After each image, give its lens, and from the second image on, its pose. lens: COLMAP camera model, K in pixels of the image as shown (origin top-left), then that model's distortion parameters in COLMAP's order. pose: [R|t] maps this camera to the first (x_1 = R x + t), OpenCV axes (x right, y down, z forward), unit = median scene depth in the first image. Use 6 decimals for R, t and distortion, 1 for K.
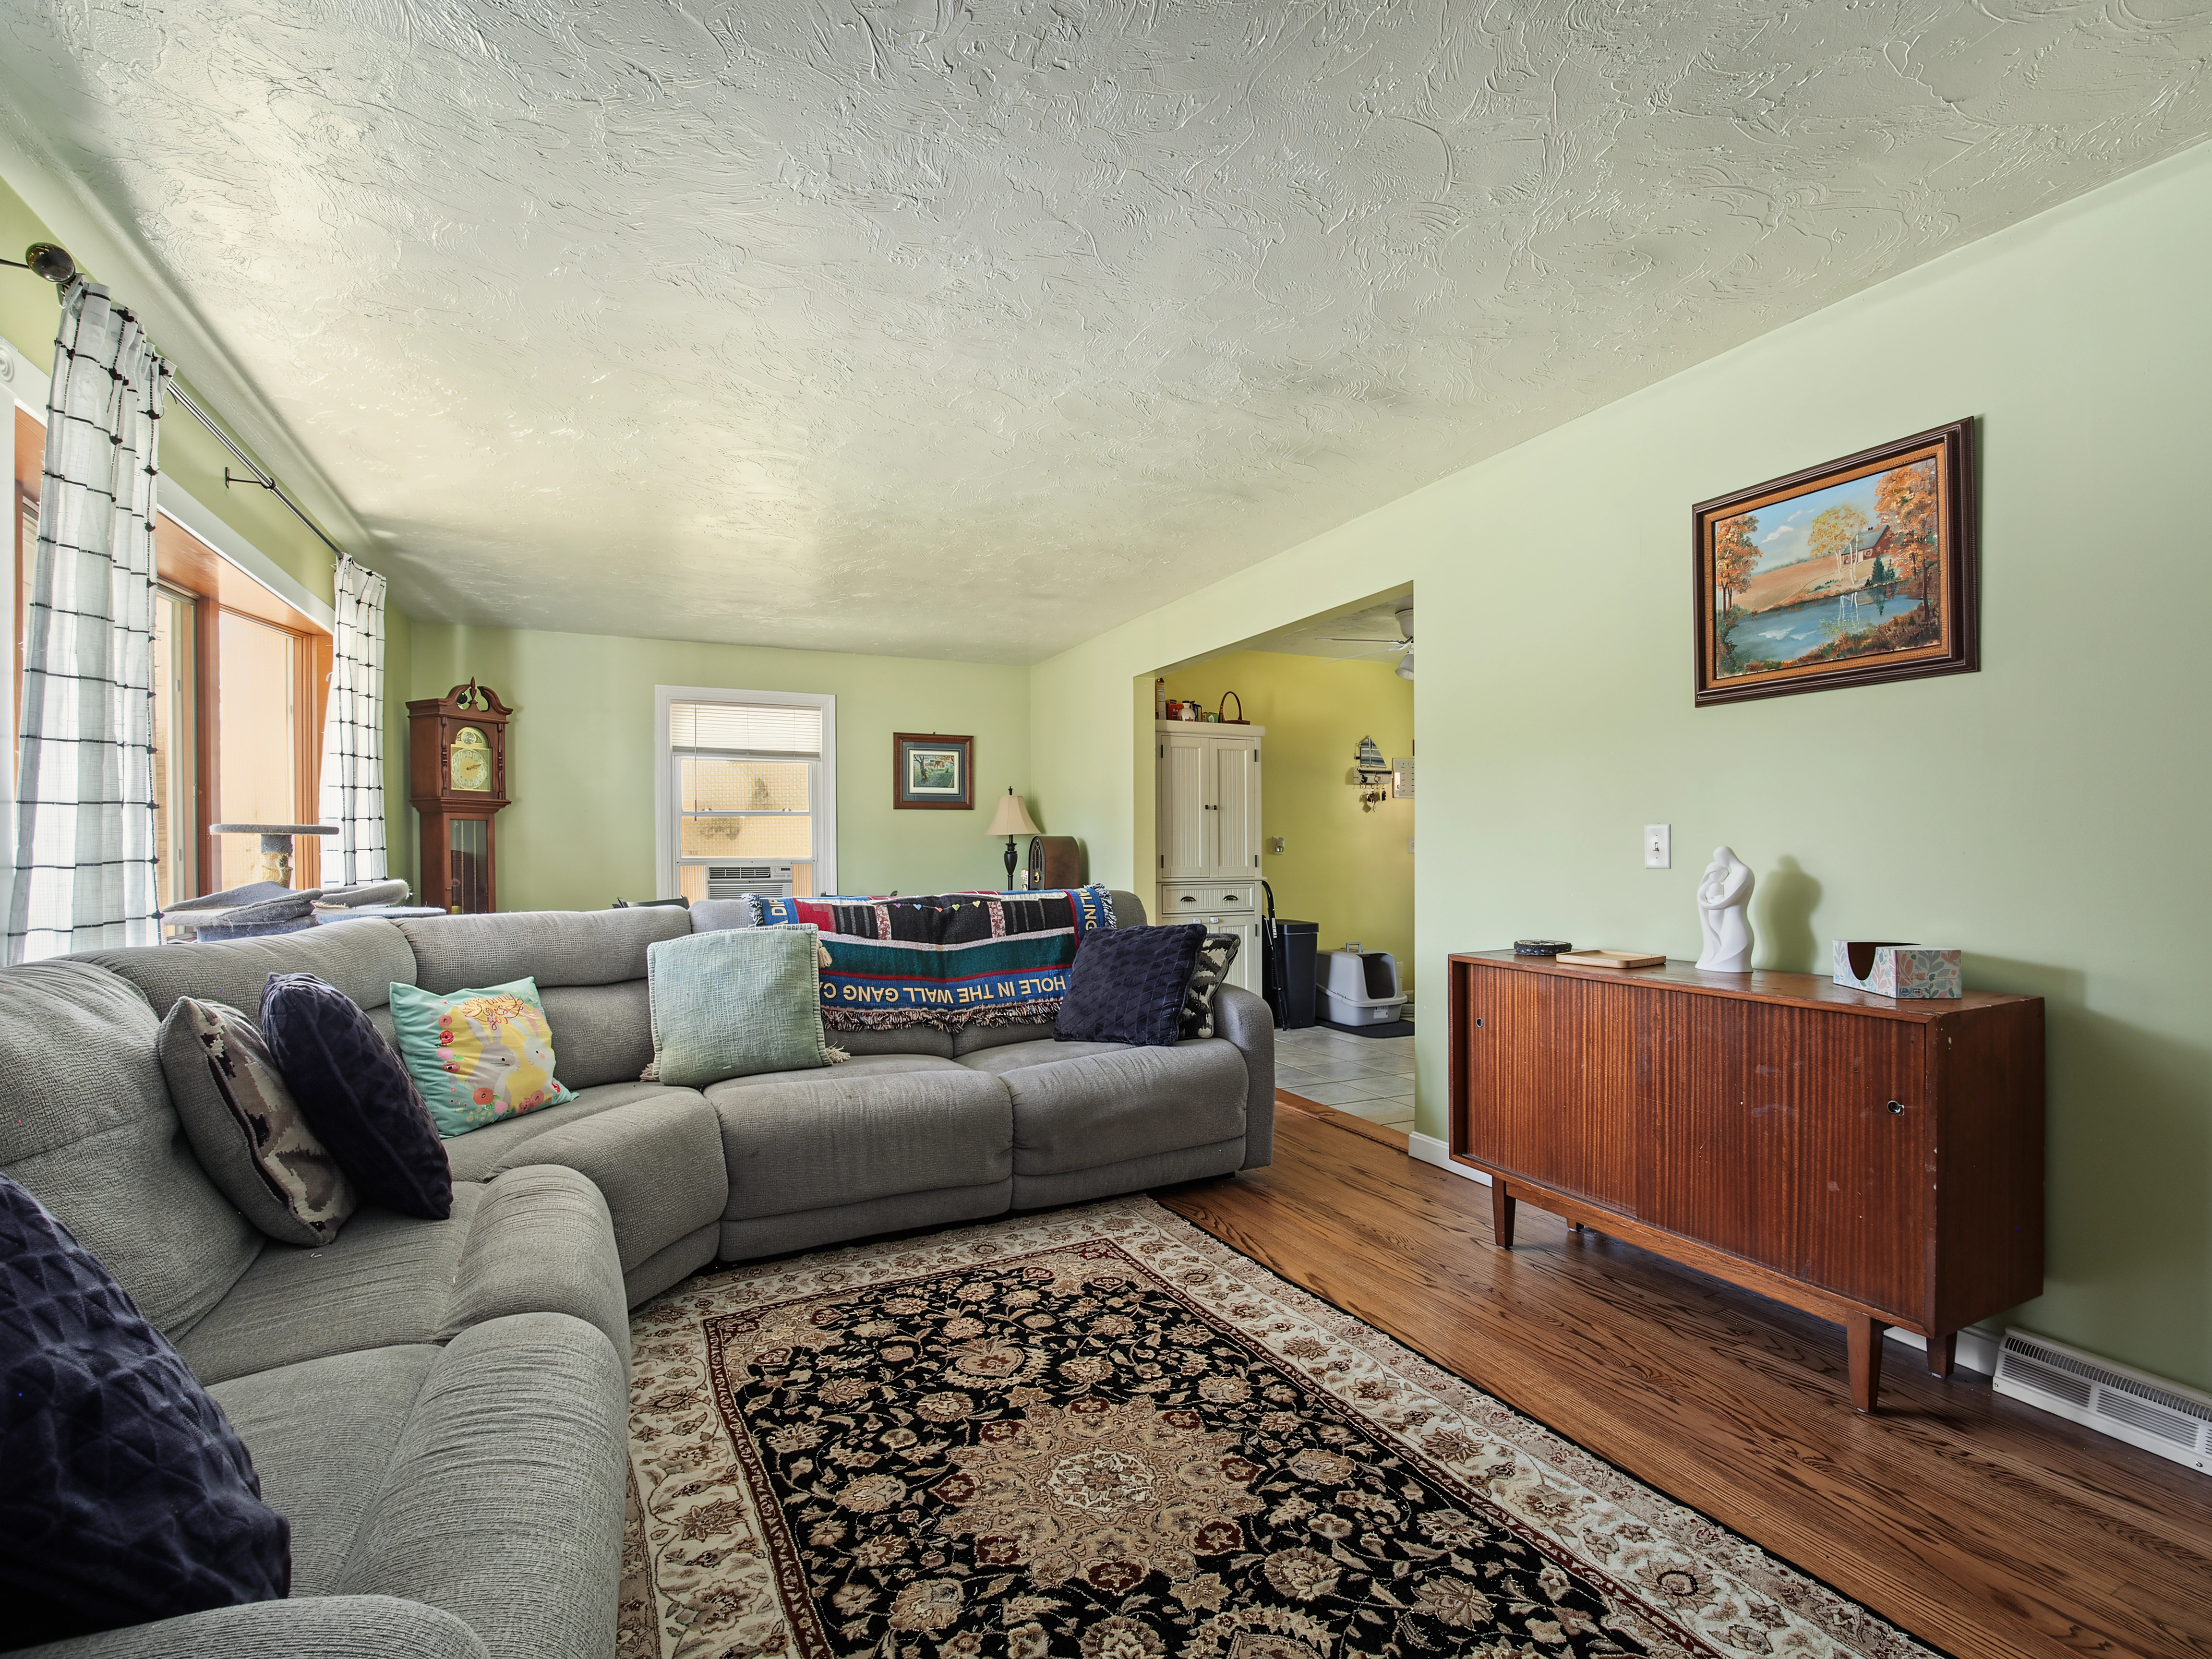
lens RADIAL K [[1006.5, 0, 1106.0], [0, 1006.5, 829.5], [0, 0, 1]] dist [-0.023090, -0.000474]
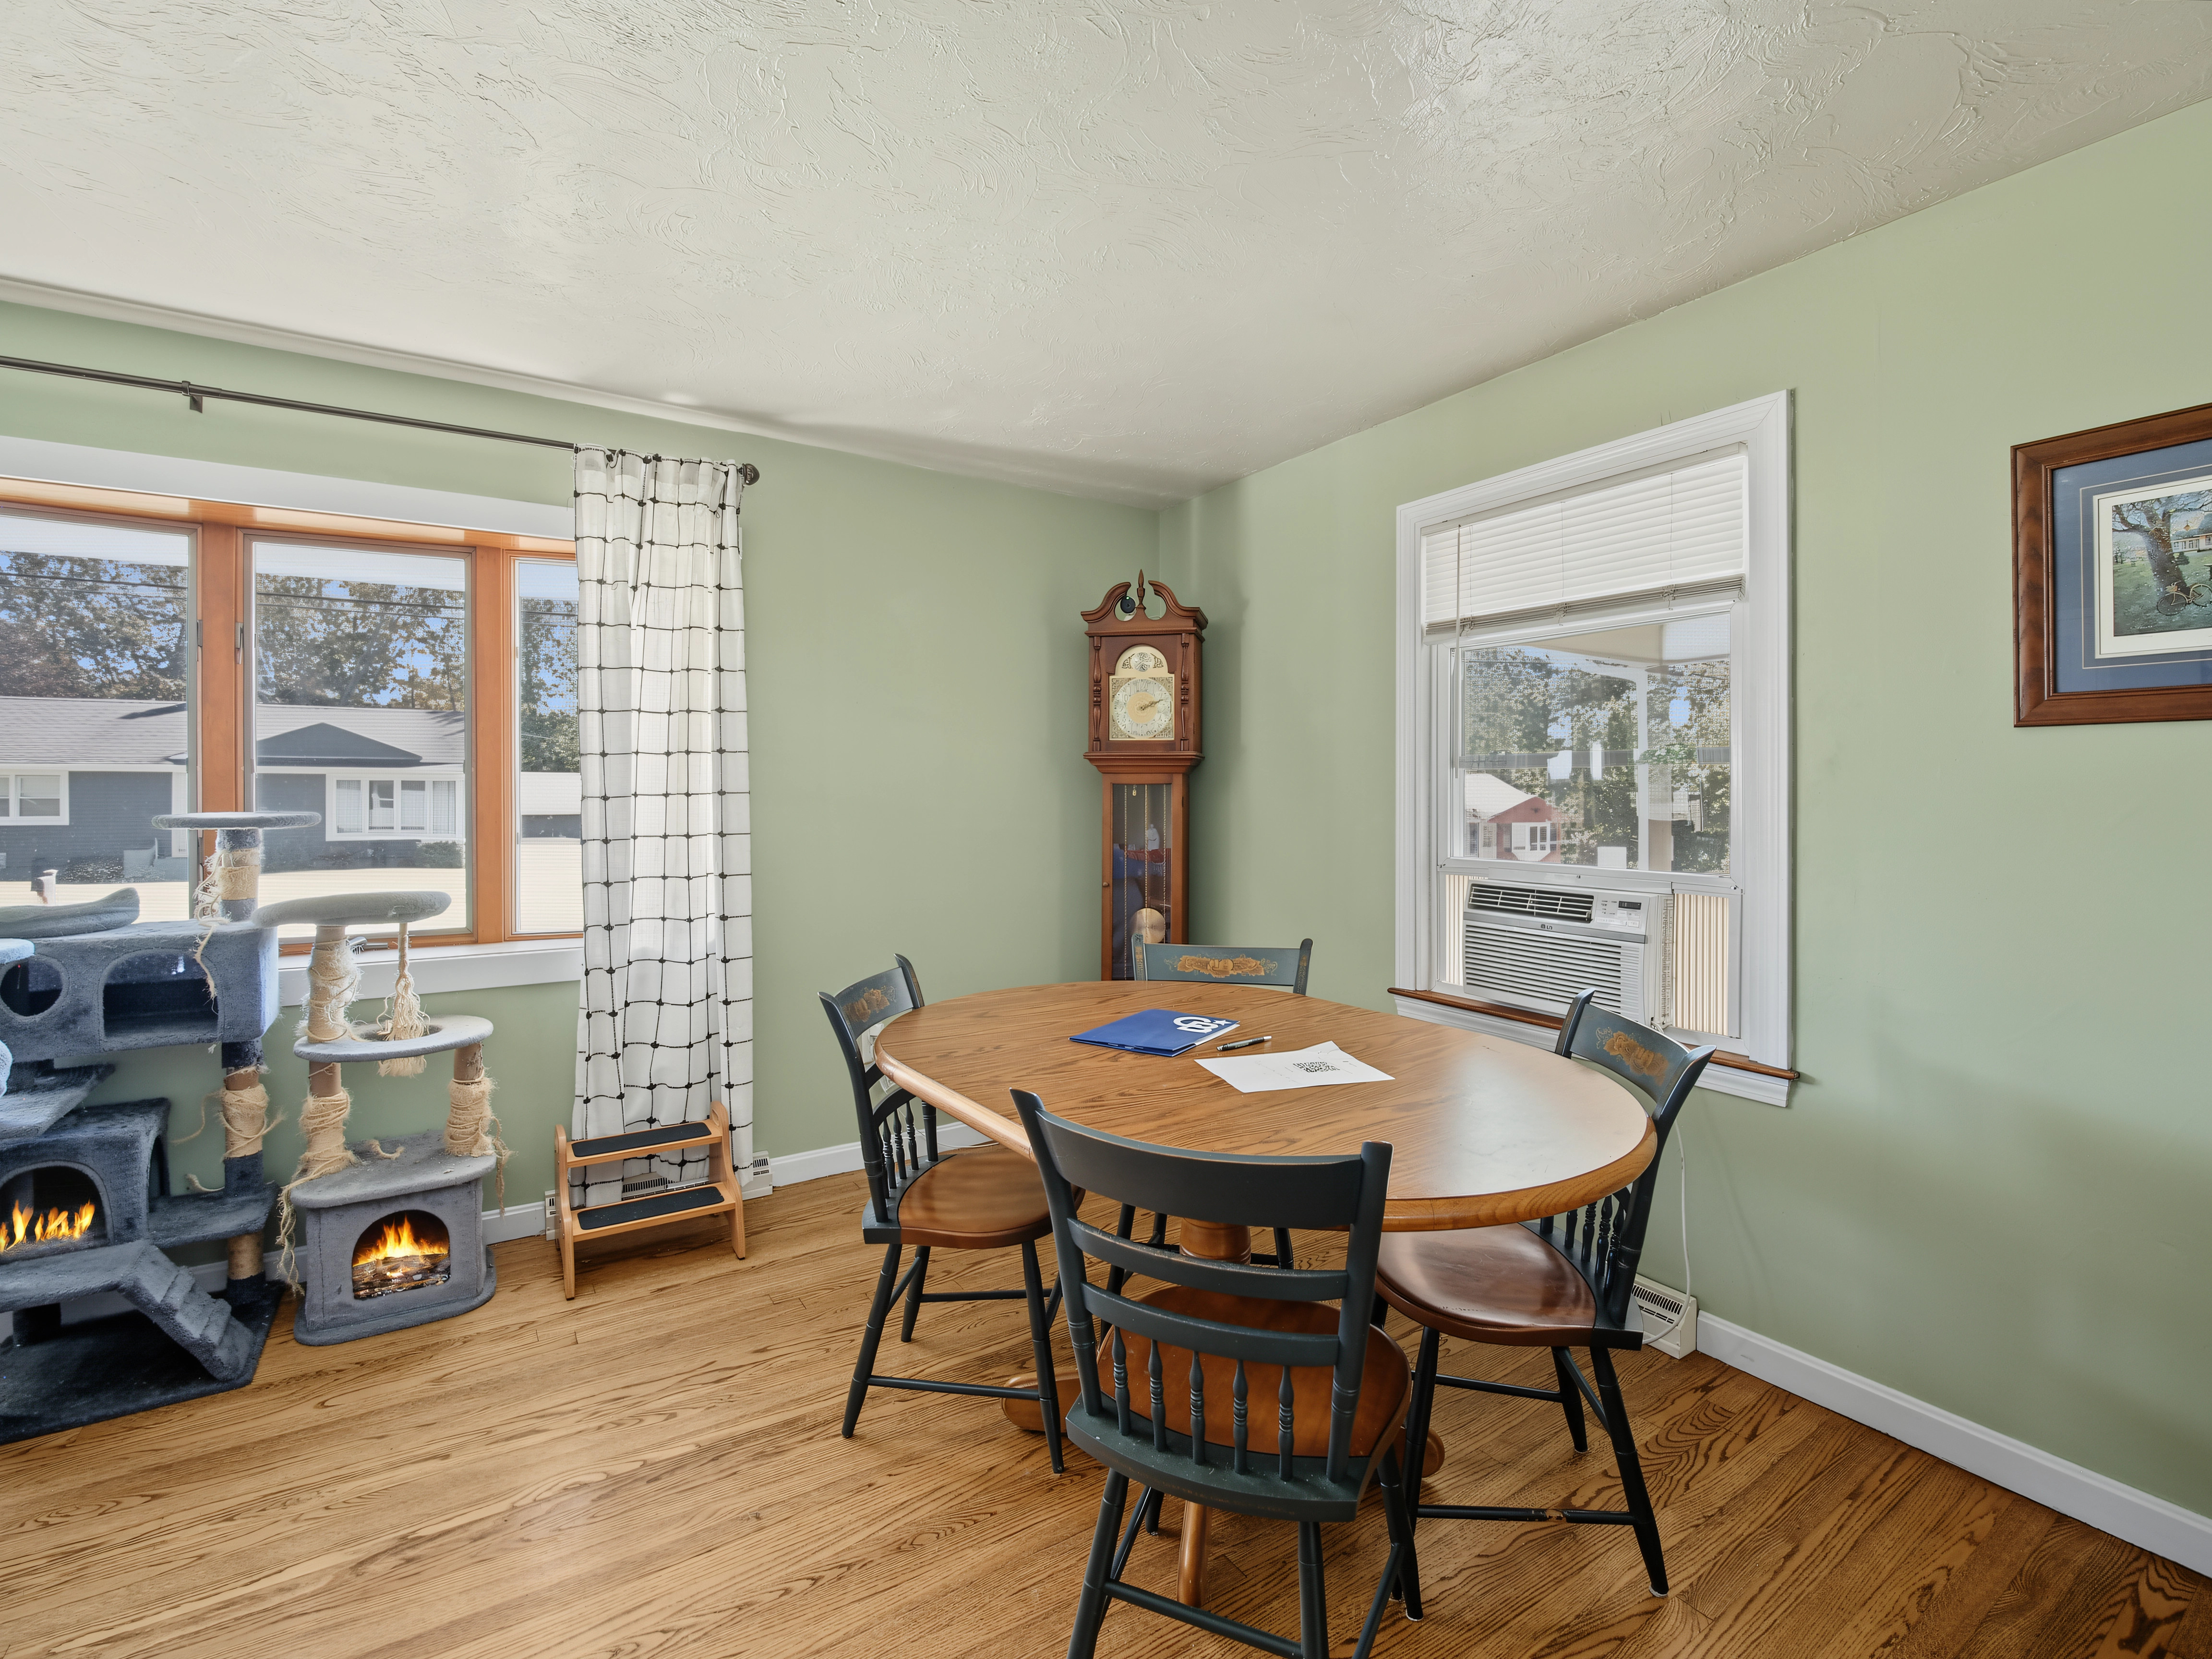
lens RADIAL K [[1006.5, 0, 1106.0], [0, 1006.5, 829.5], [0, 0, 1]] dist [-0.023090, -0.000474]
pose [[0.130452, 0.037471, -0.990746, 0.025648], [0.010252, 0.999181, 0.039140, -0.005230], [0.991402, -0.015263, 0.129961, 0.737808]]
